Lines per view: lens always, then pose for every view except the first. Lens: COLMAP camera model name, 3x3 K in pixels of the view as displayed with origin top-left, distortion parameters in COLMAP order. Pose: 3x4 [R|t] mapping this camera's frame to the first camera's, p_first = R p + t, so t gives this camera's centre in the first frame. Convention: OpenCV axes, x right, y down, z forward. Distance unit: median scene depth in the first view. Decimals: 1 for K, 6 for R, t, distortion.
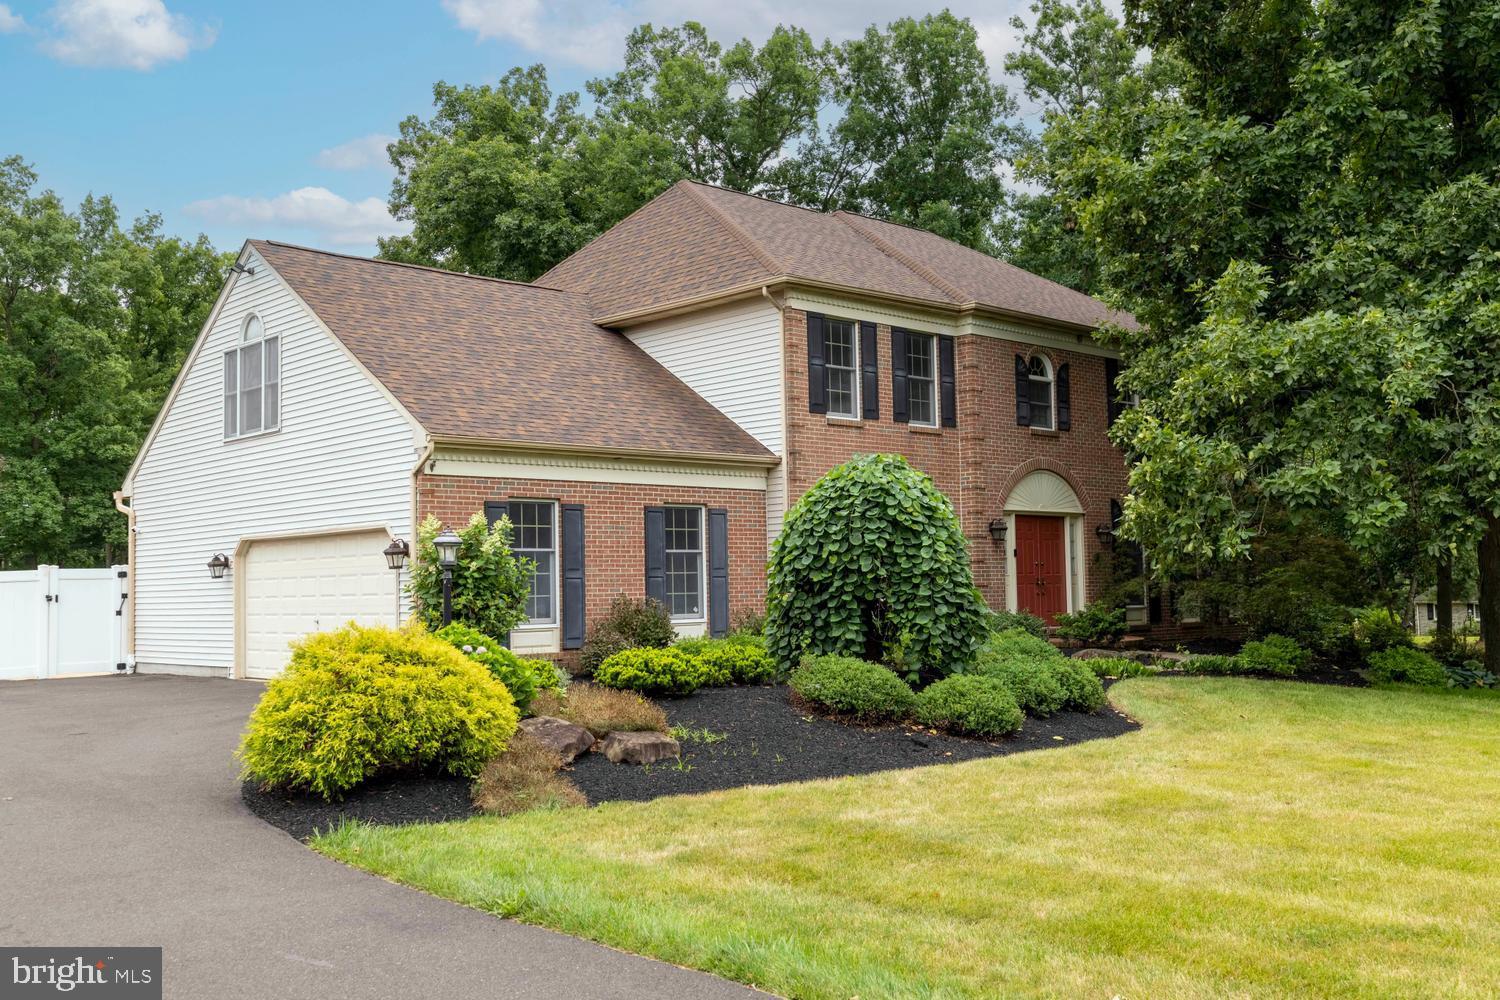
lens RADIAL K [[1499.5, 0, 762.2], [0, 1499.5, 516.4], [0, 0, 1]] dist [0.000649, 0.000000]
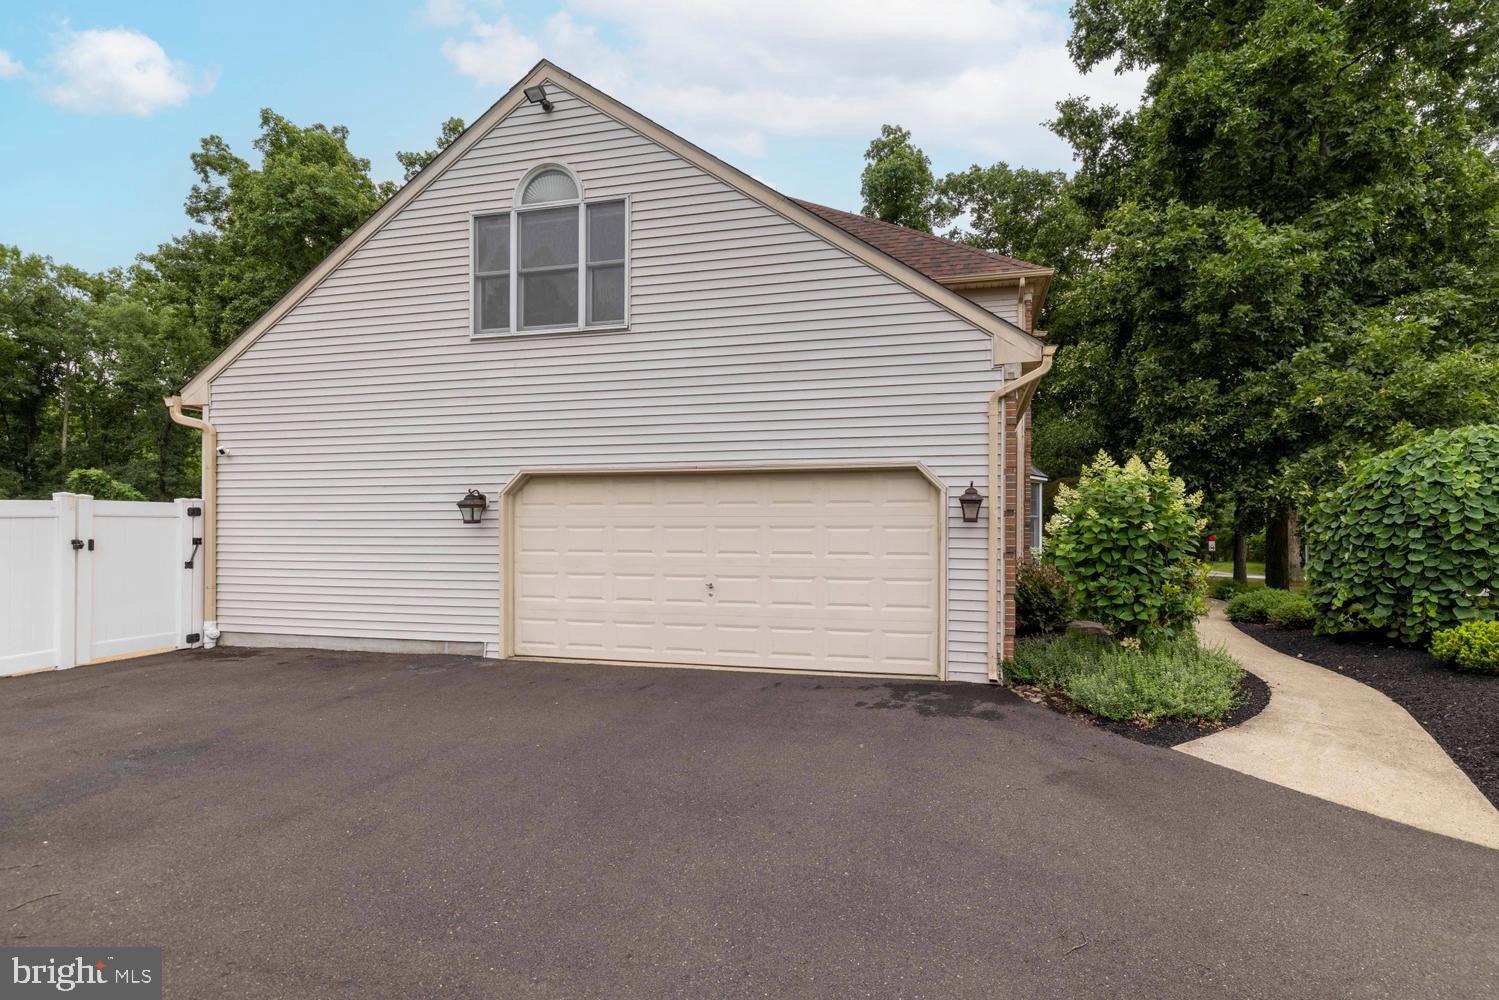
lens RADIAL K [[693.9, 0, 711.6], [0, 693.9, 537.0], [0, 0, 1]] dist [0.000115, -0.000231]
pose [[0.830625, 0.017577, 0.556555, -0.450969], [-0.047810, 0.998062, 0.039833, 0.028584], [-0.554777, -0.059695, 0.829855, 0.648890]]
